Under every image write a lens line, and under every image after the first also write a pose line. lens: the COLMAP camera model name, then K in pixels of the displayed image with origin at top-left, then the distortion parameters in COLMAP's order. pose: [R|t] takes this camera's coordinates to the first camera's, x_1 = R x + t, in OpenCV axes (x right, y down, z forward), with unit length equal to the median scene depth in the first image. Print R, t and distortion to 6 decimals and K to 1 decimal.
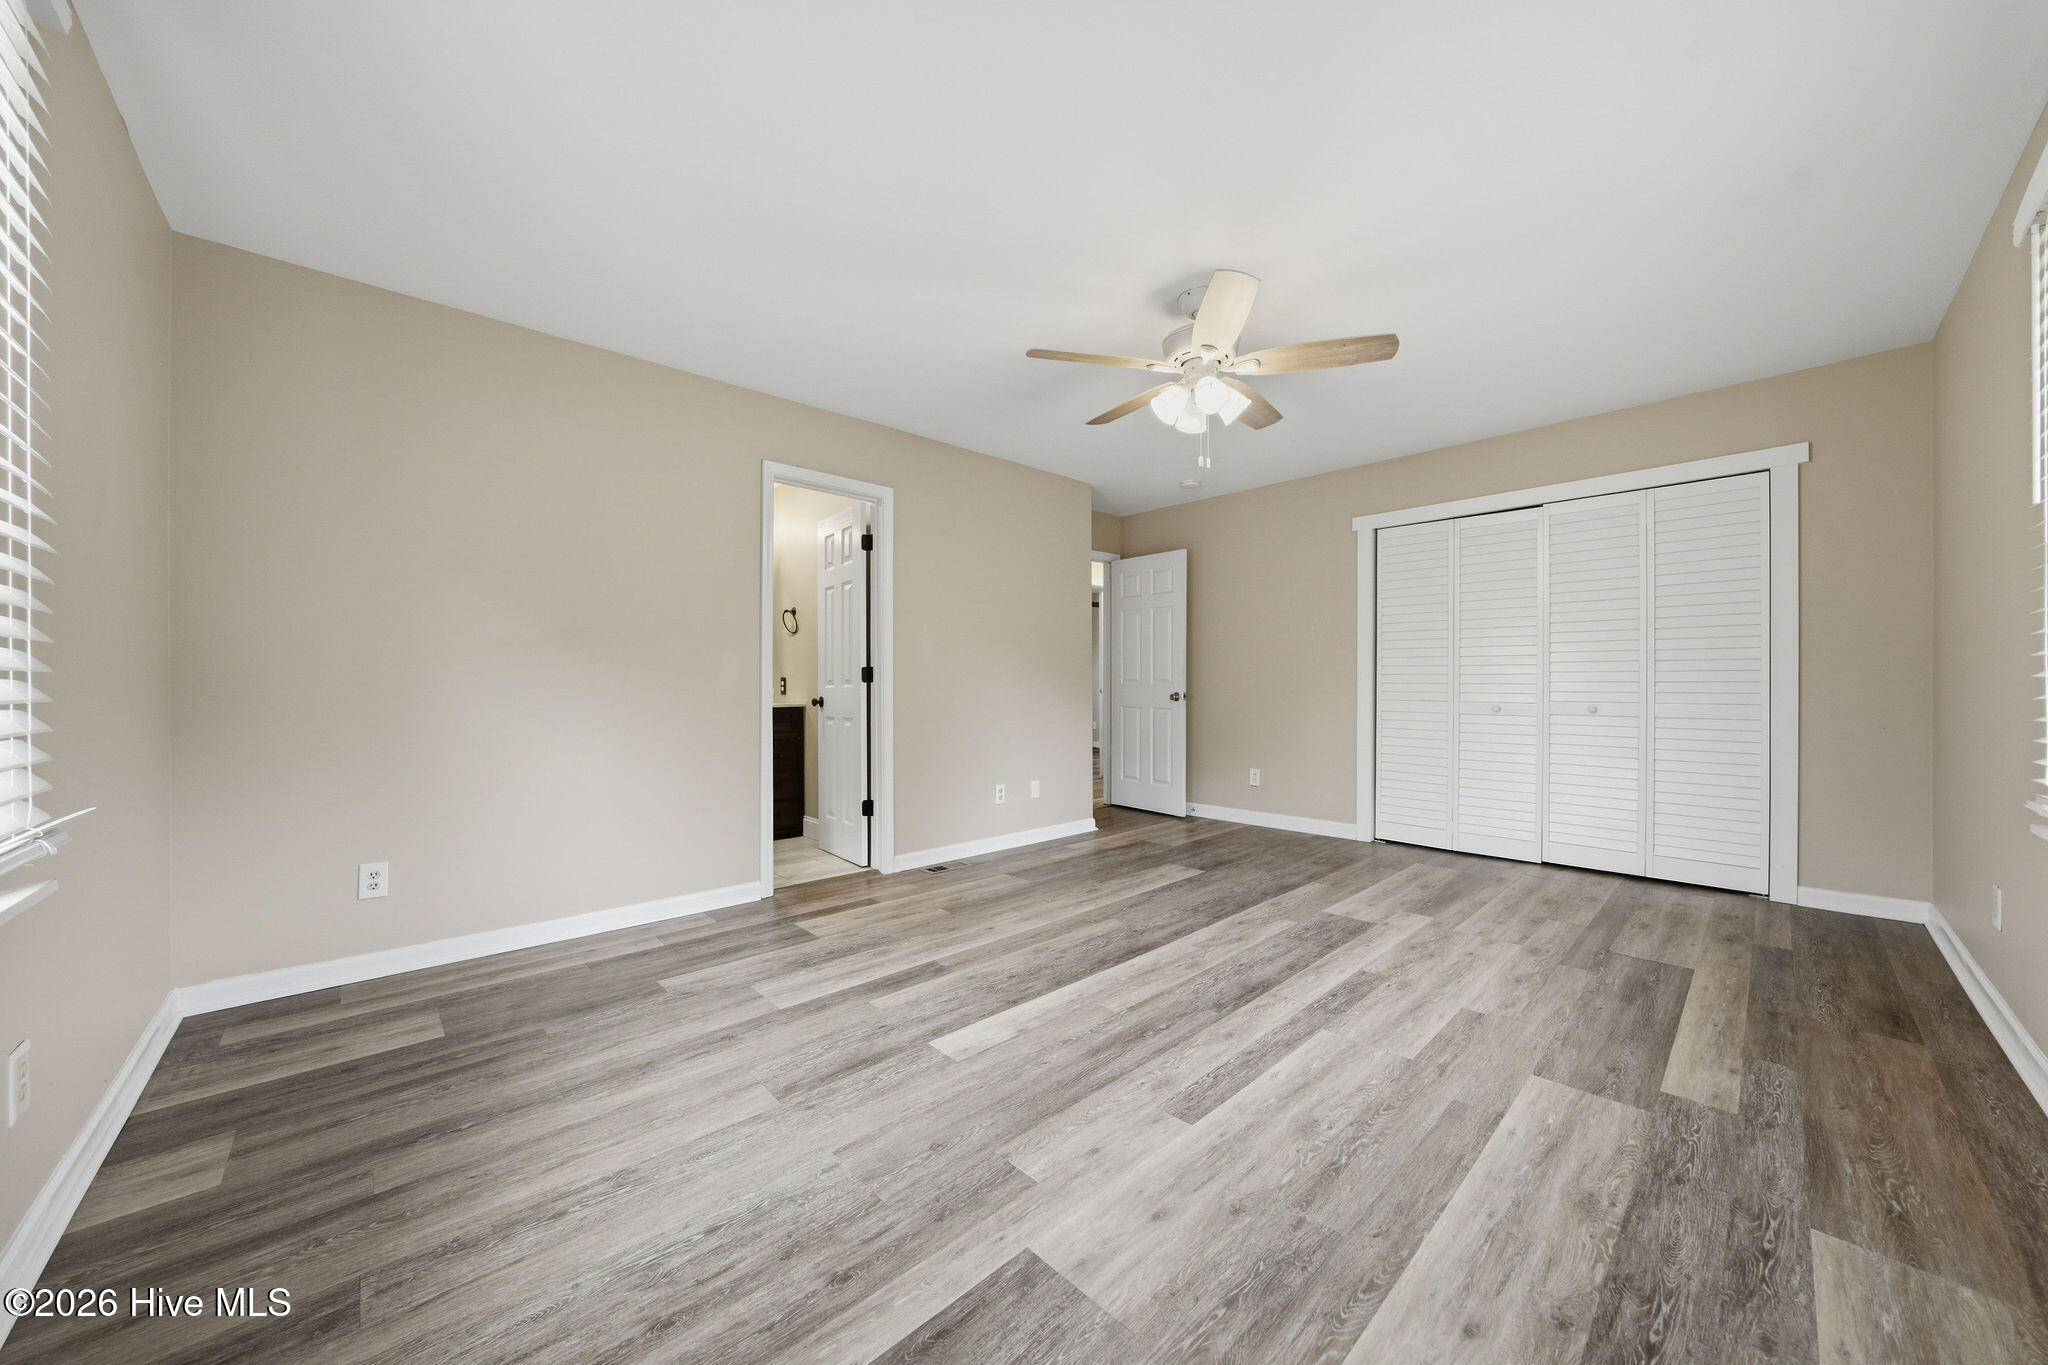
lens RADIAL K [[717.6, 0, 1033.1], [0, 717.6, 680.2], [0, 0, 1]] dist [-0.027218, 0.007373]
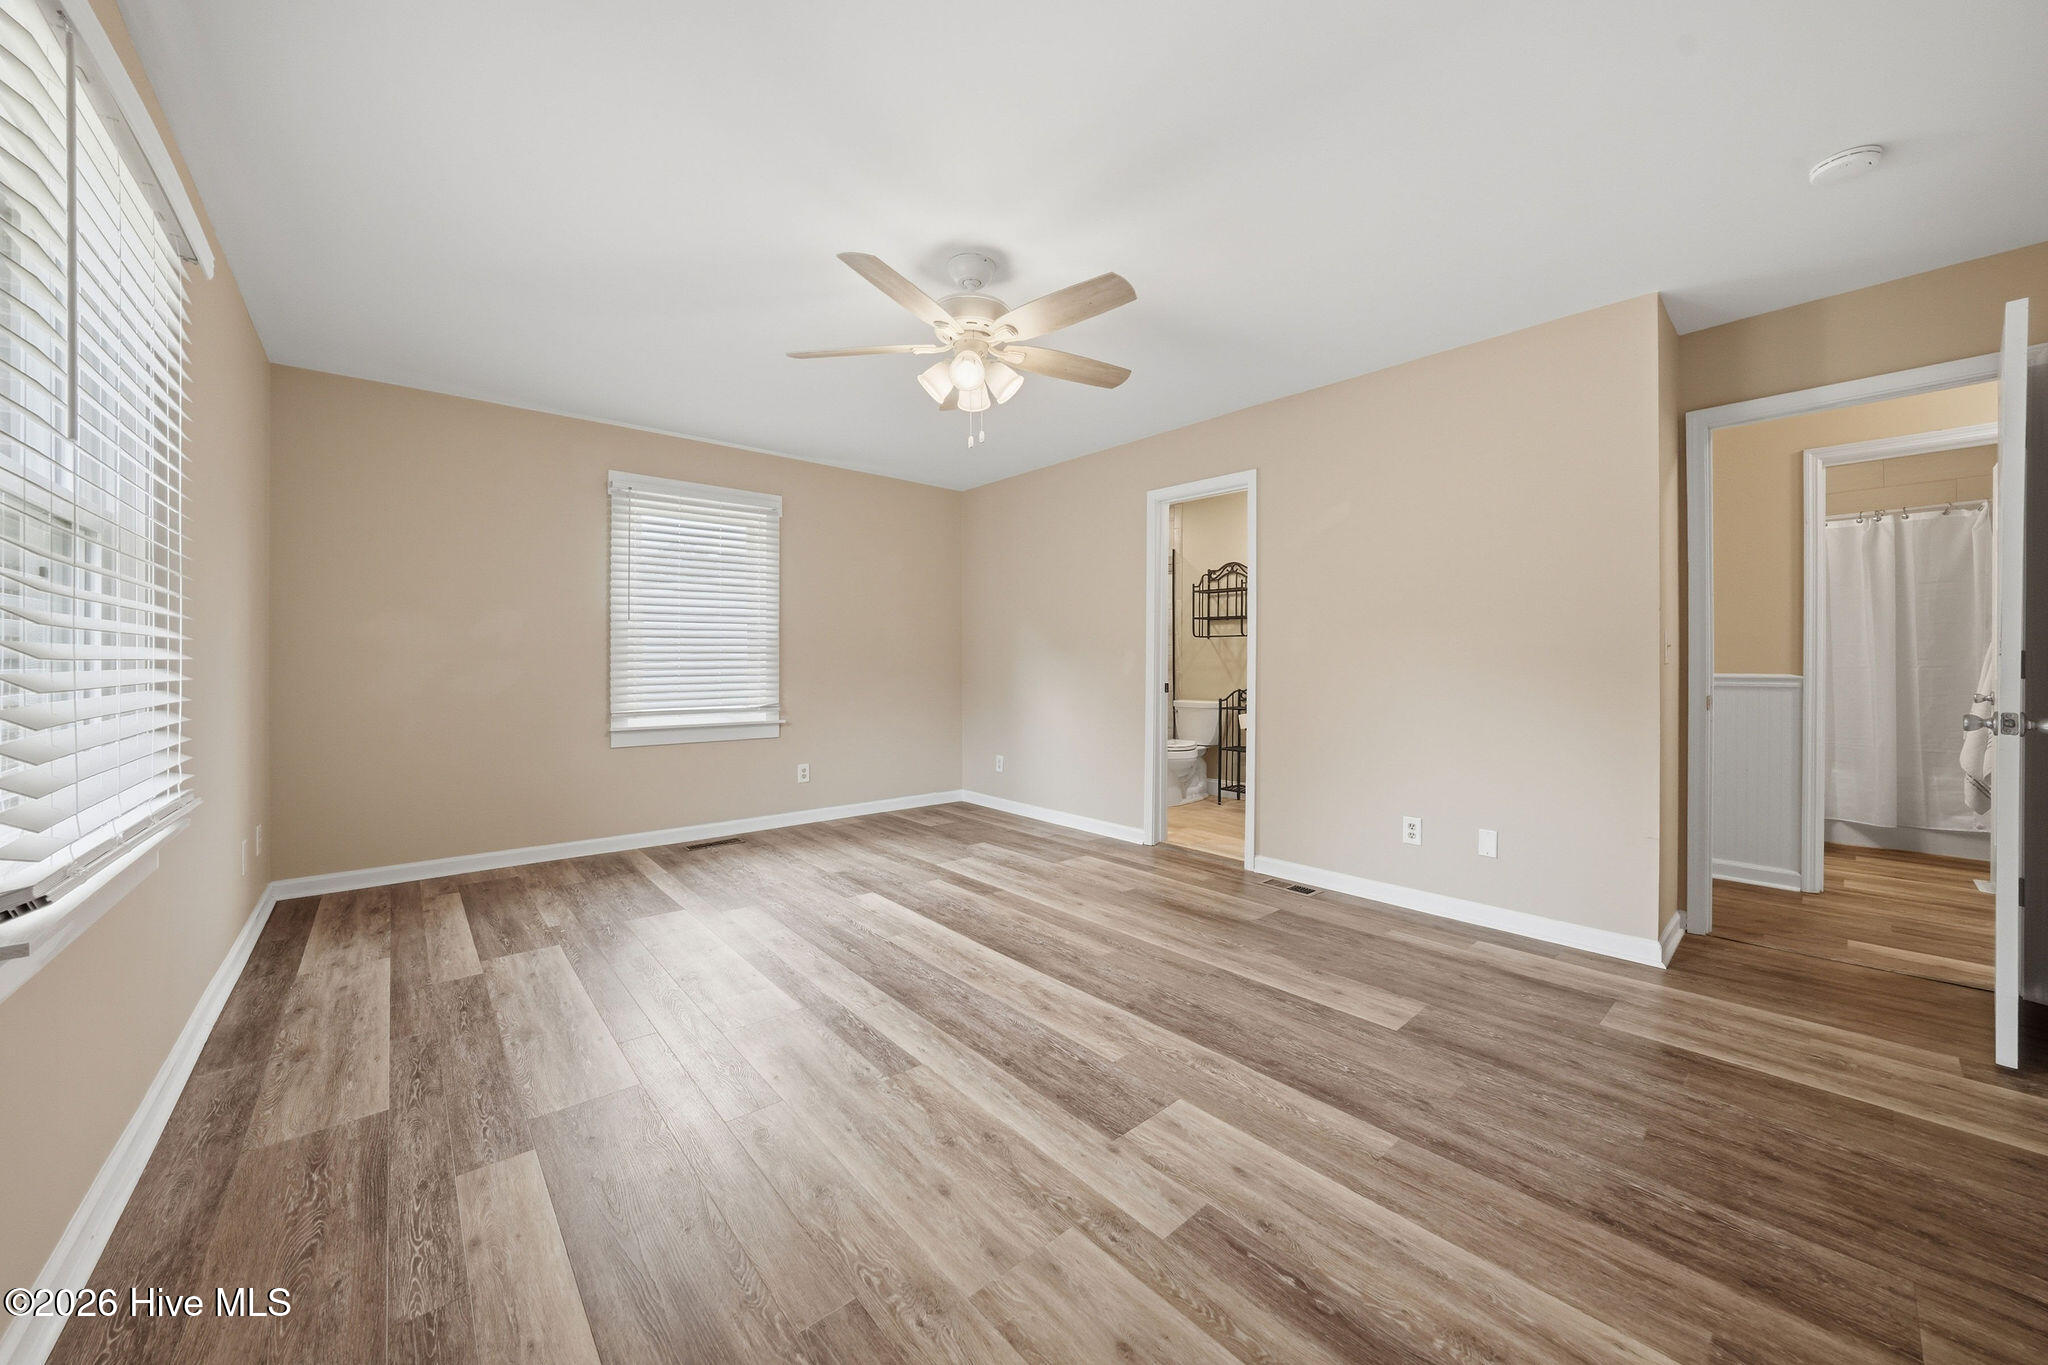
lens RADIAL K [[741.6, 0, 1026.0], [0, 741.6, 667.8], [0, 0, 1]] dist [-0.024524, 0.005012]
pose [[-0.044113, 0.006249, -0.999007, 1.201549], [0.002937, 0.999977, 0.006125, -0.012101], [0.999022, -0.002664, -0.044130, 1.122935]]
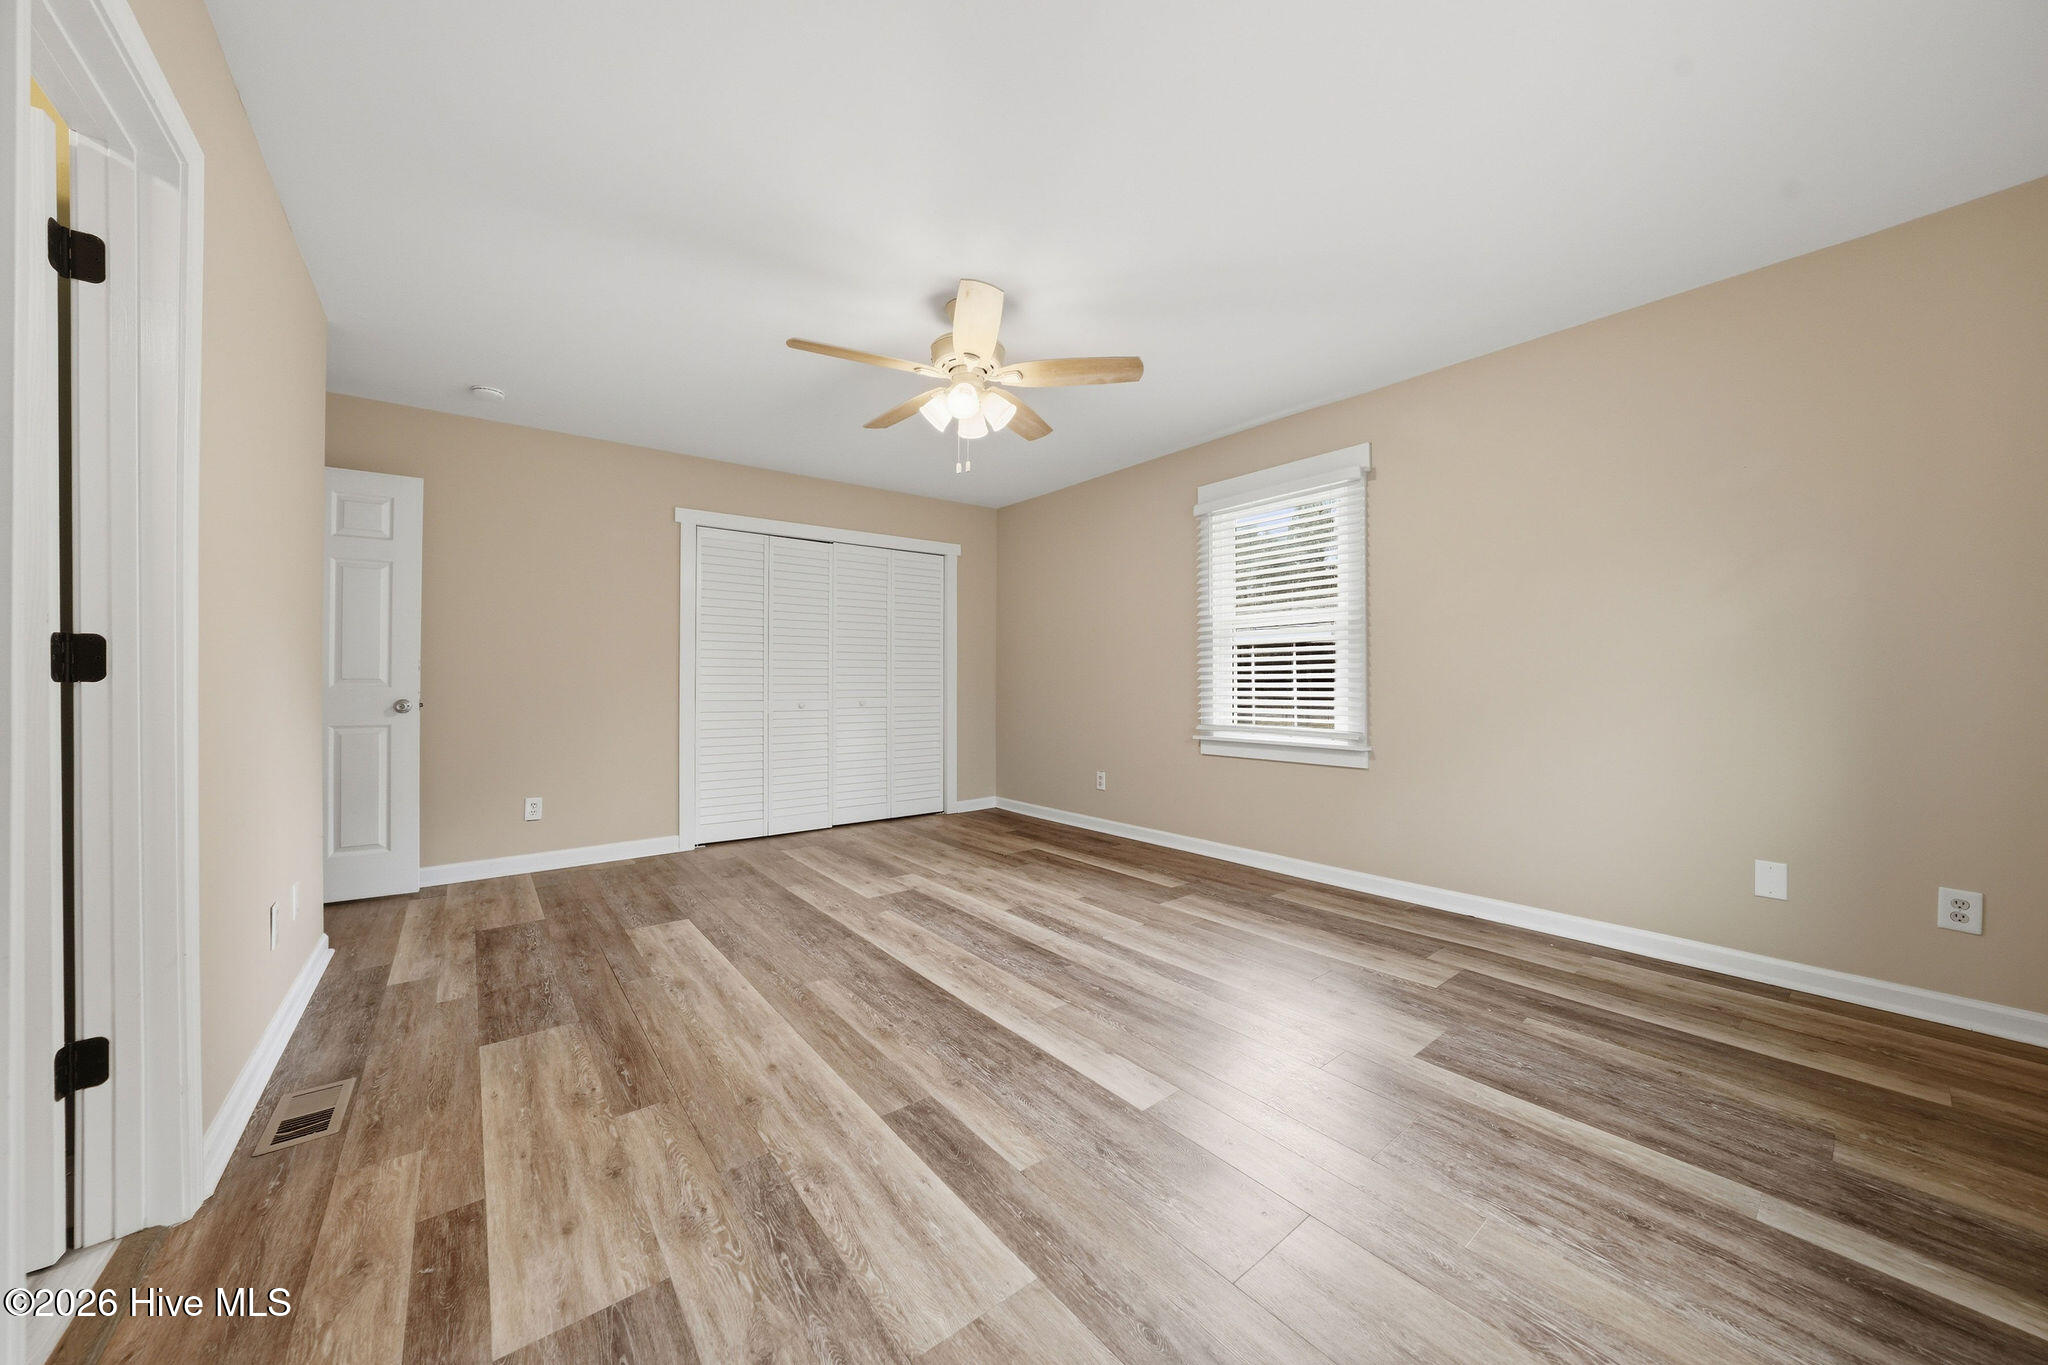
lens RADIAL K [[717.6, 0, 1033.1], [0, 717.6, 680.2], [0, 0, 1]] dist [-0.027218, 0.007373]
pose [[0.079618, 0.004708, 0.996814, -0.775534], [-0.000547, 0.999989, -0.004680, 0.008809], [-0.996825, -0.000172, 0.079619, 0.834162]]
